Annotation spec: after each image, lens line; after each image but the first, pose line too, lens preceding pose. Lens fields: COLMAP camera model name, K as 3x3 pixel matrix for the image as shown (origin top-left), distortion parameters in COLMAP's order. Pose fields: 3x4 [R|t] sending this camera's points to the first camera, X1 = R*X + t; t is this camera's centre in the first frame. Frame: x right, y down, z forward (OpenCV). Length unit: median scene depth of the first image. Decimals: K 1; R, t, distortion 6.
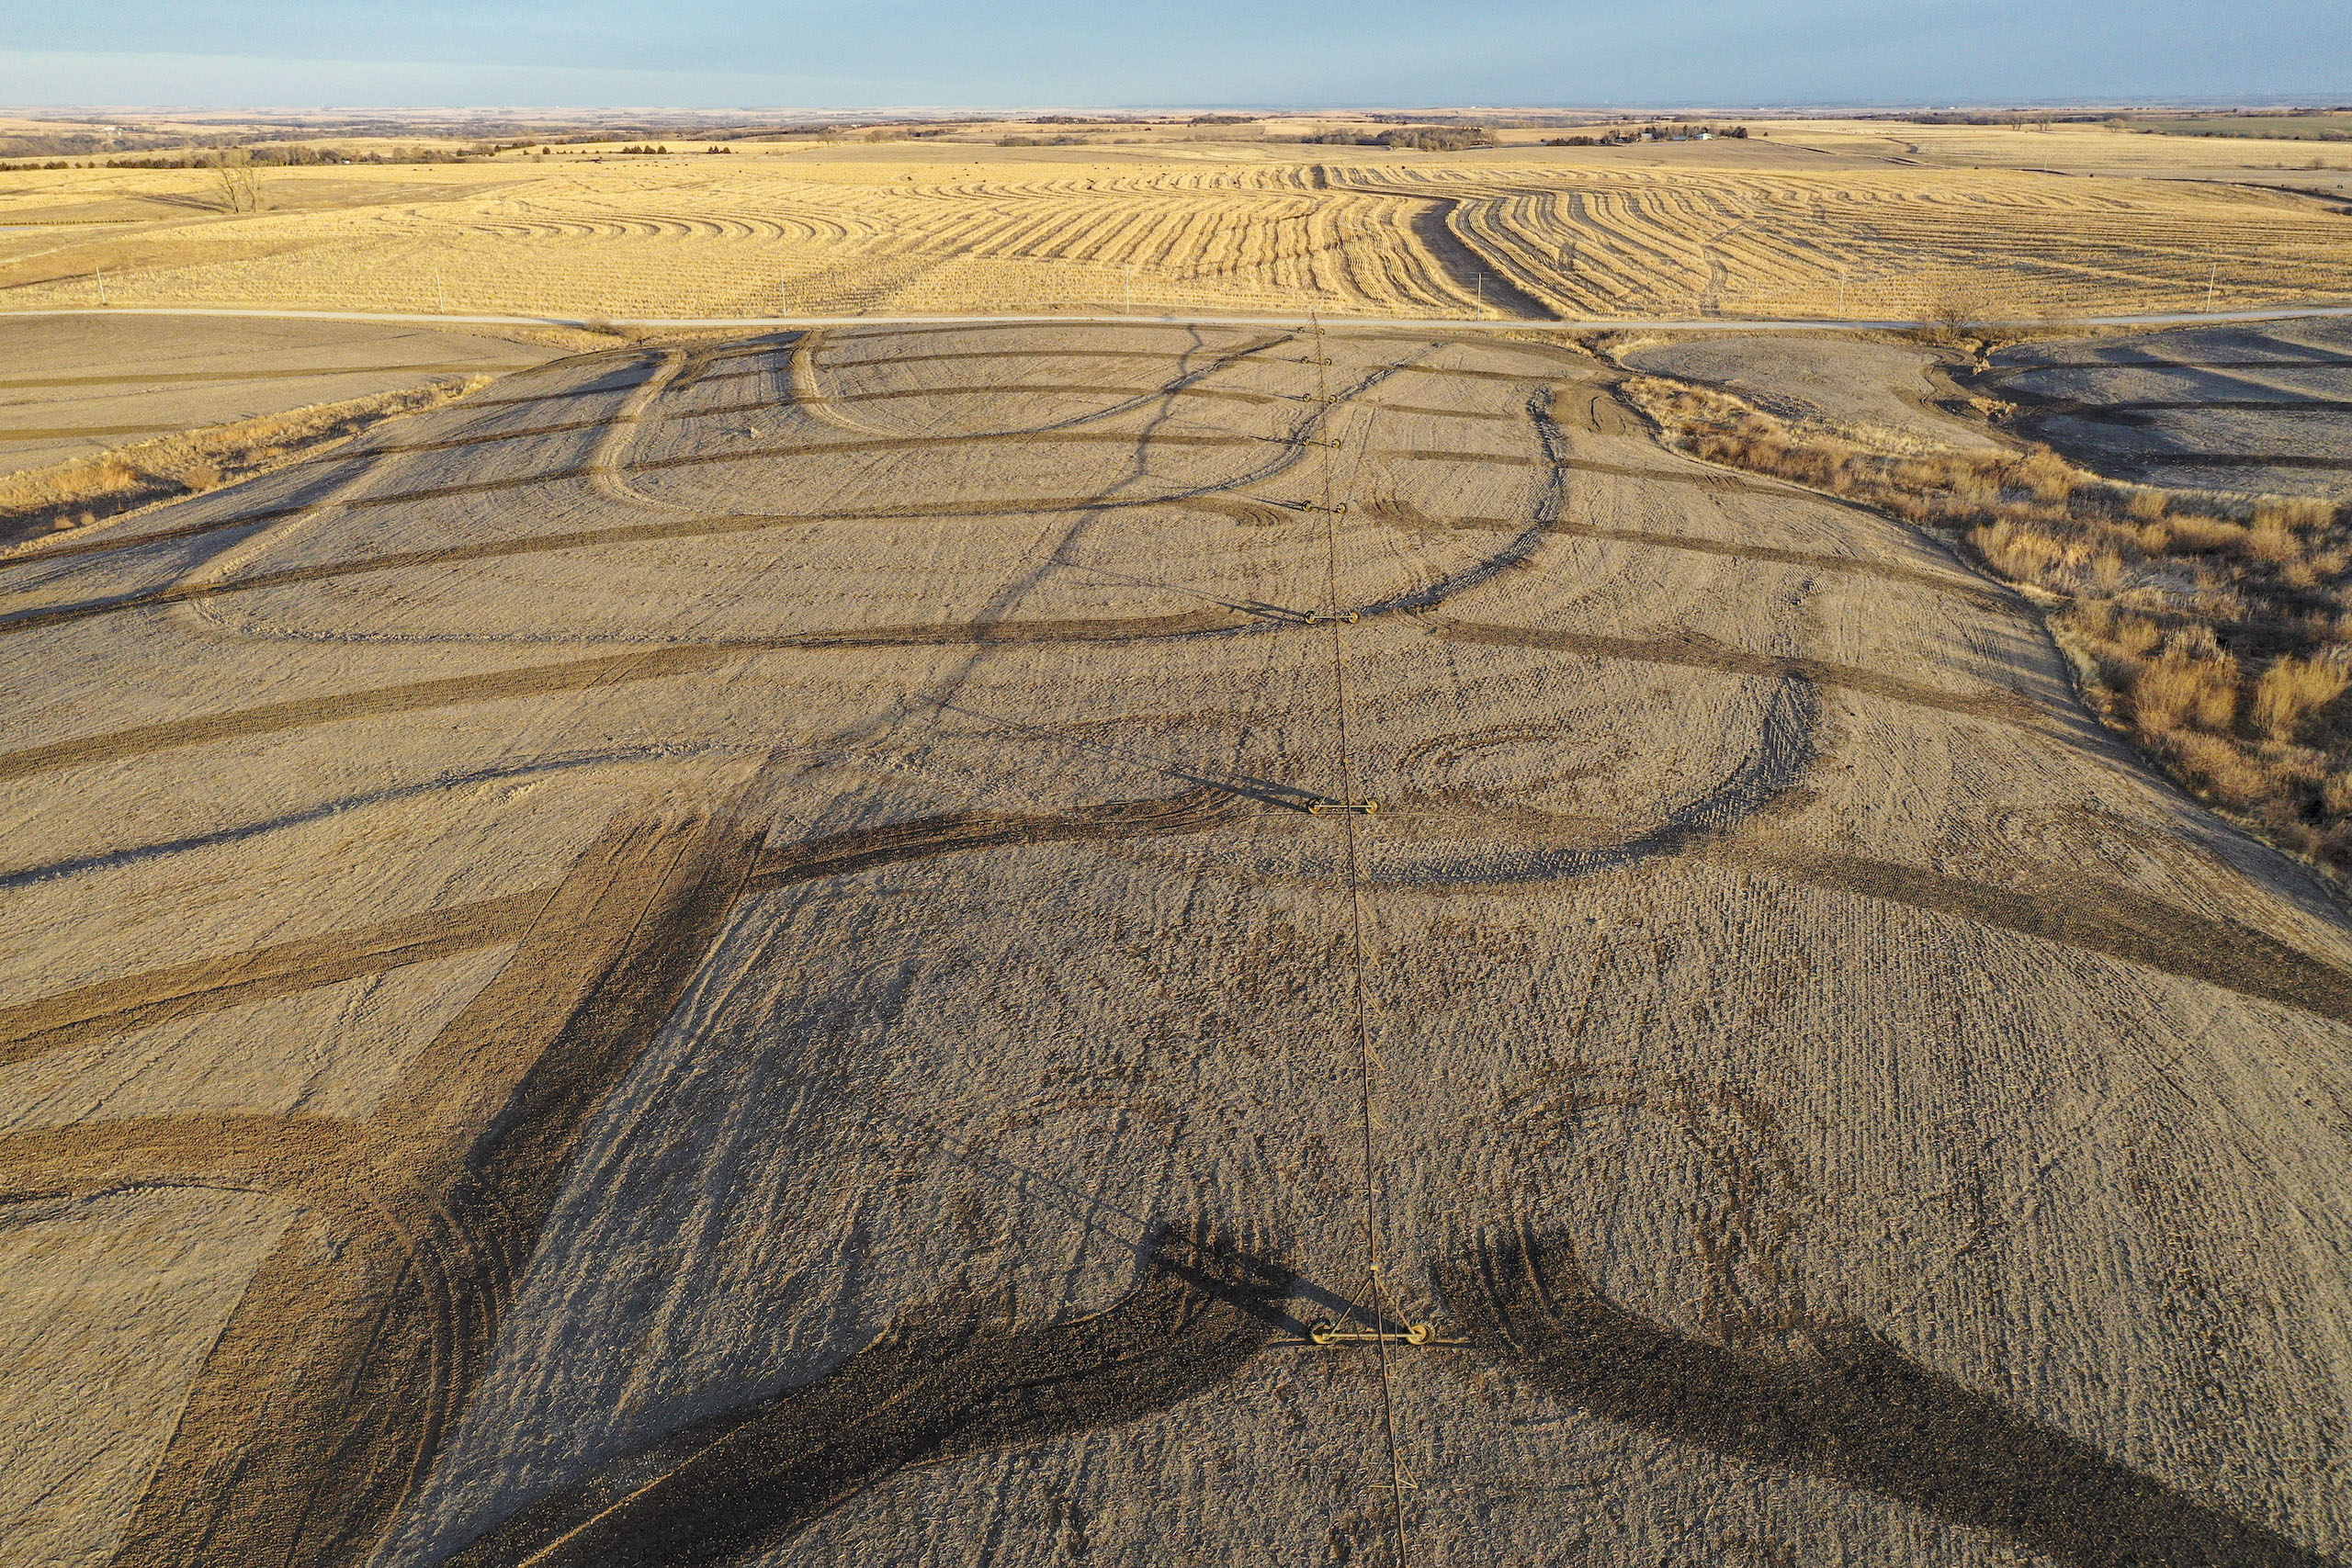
lens RADIAL K [[1862.4, 0, 1174.9], [0, 1862.4, 788.5], [0, 0, 1]] dist [0.015601, -0.003416]
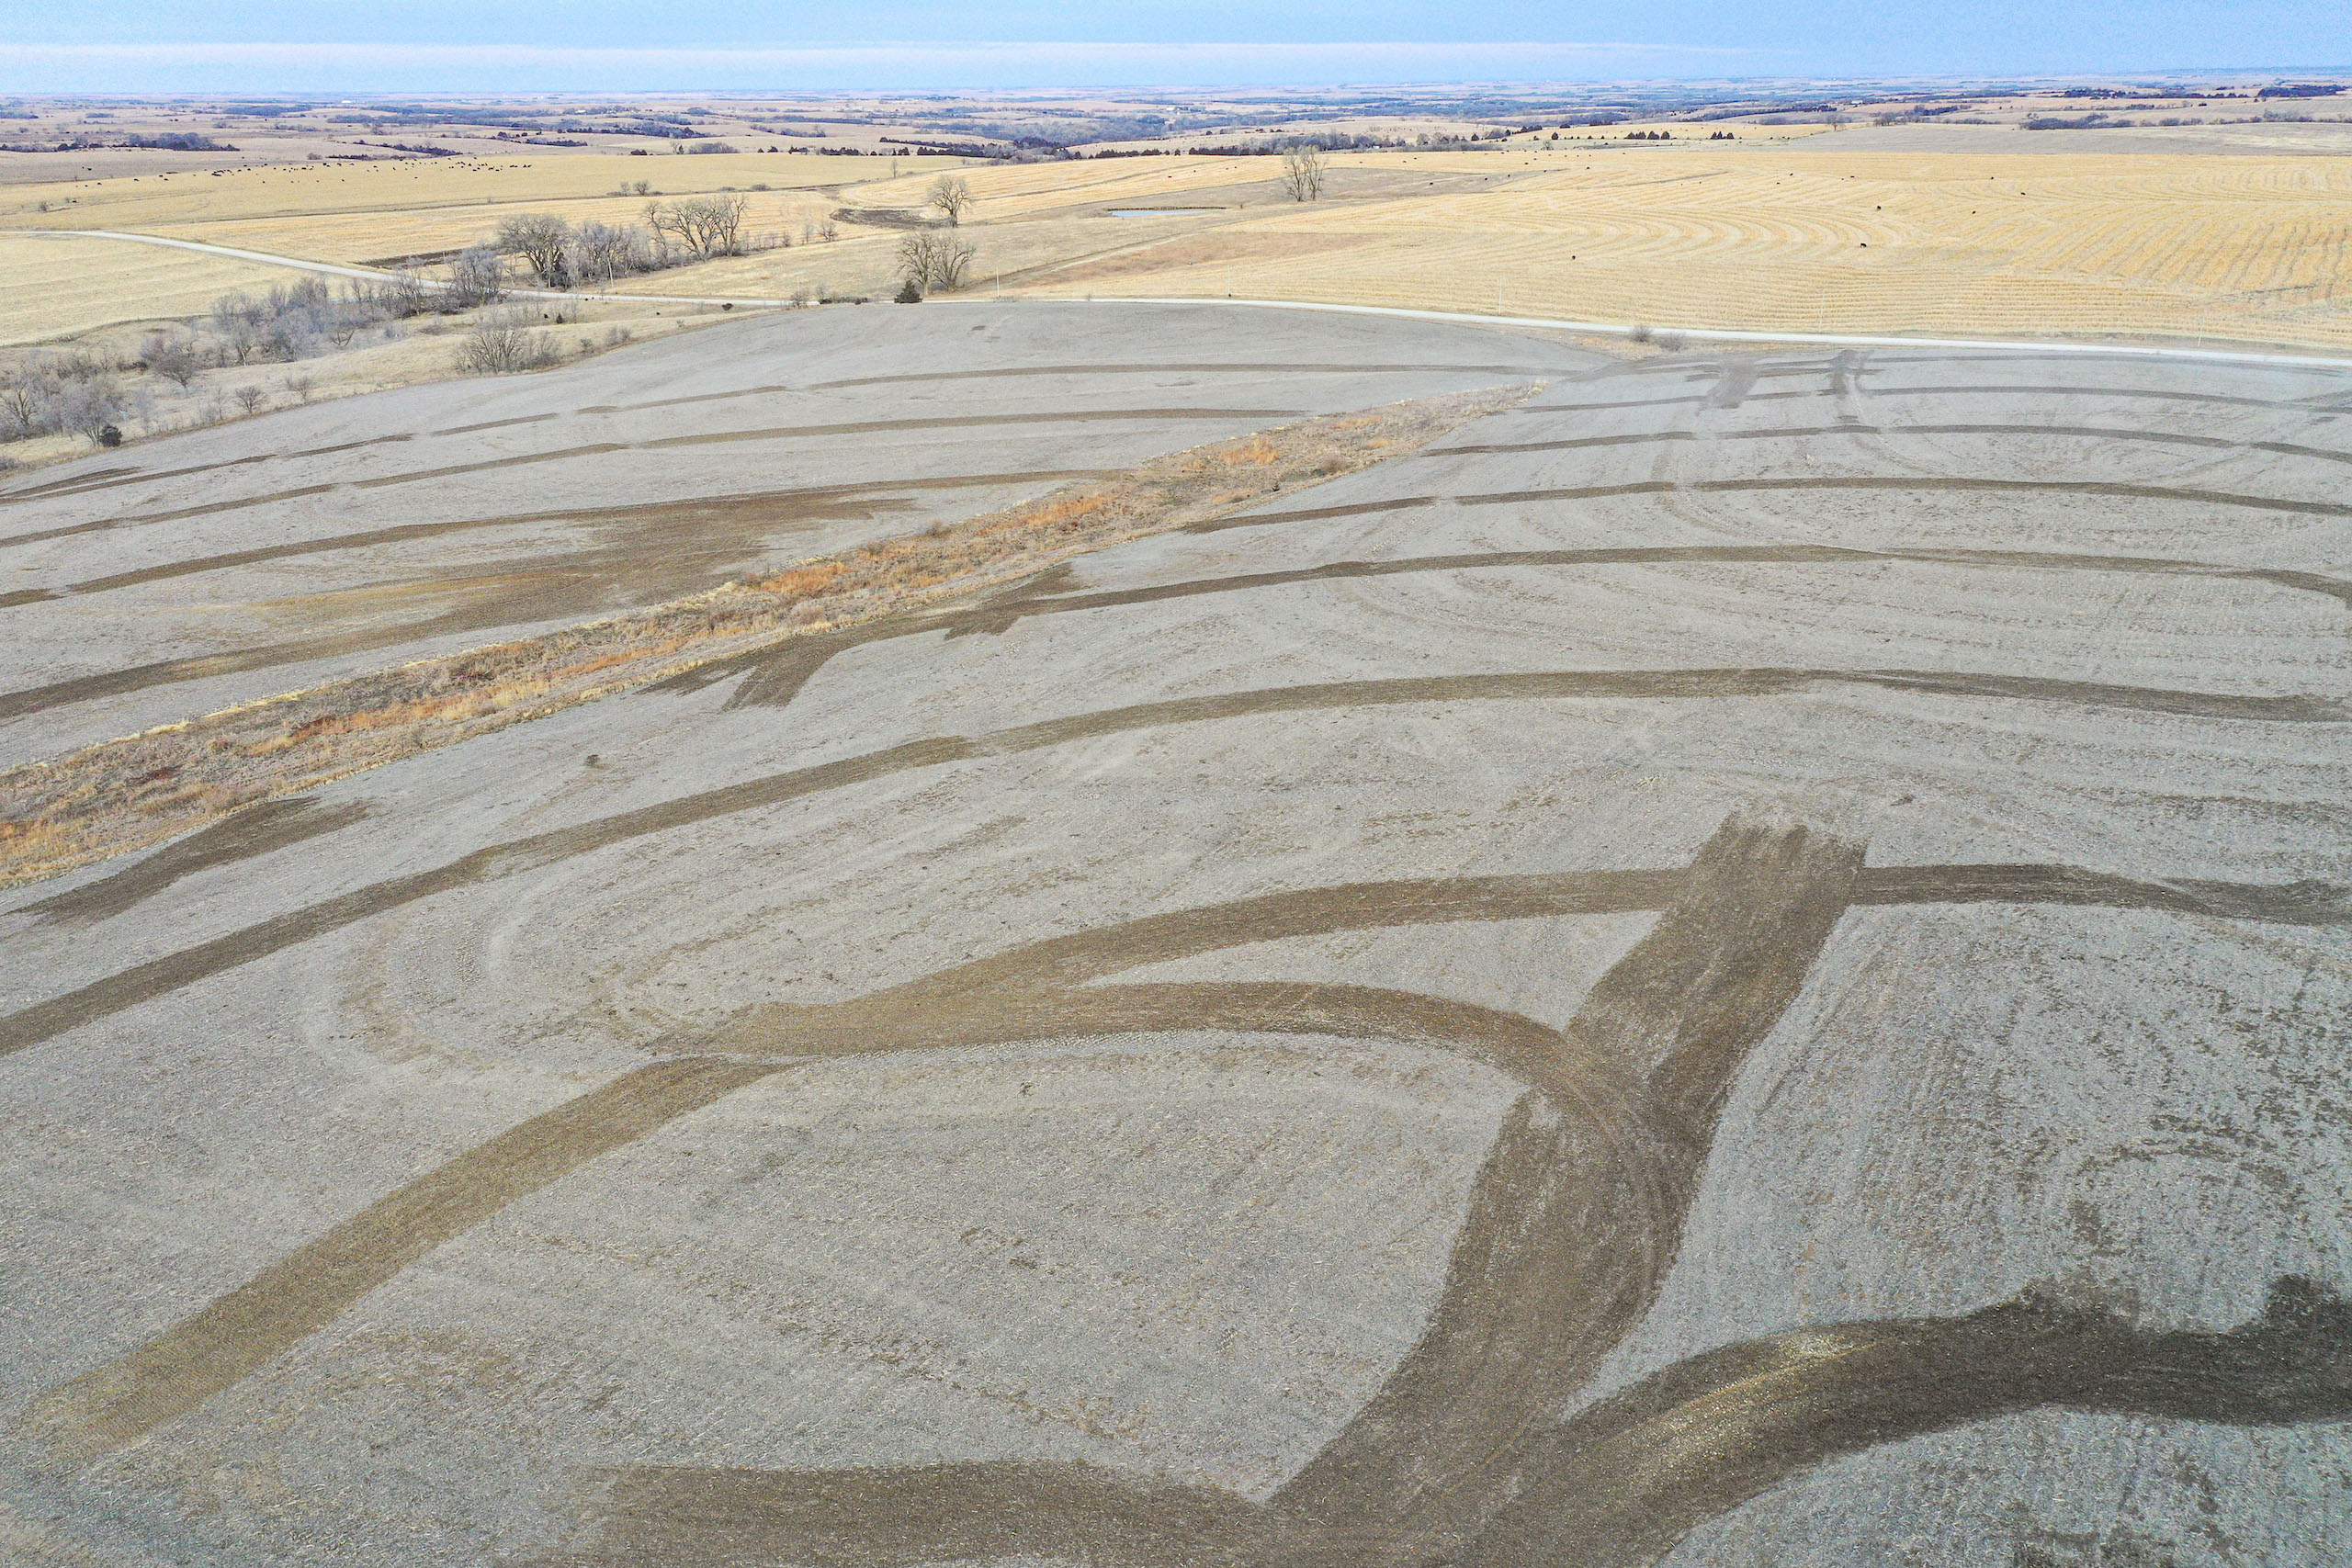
lens RADIAL K [[1862.4, 0, 1174.1], [0, 1862.4, 774.8], [0, 0, 1]] dist [0.015601, -0.003416]
pose [[0.884951, 0.153908, -0.439515, -0.049265], [-0.150346, 0.987691, 0.043151, -0.004476], [0.440746, 0.027893, 0.897198, -0.108127]]
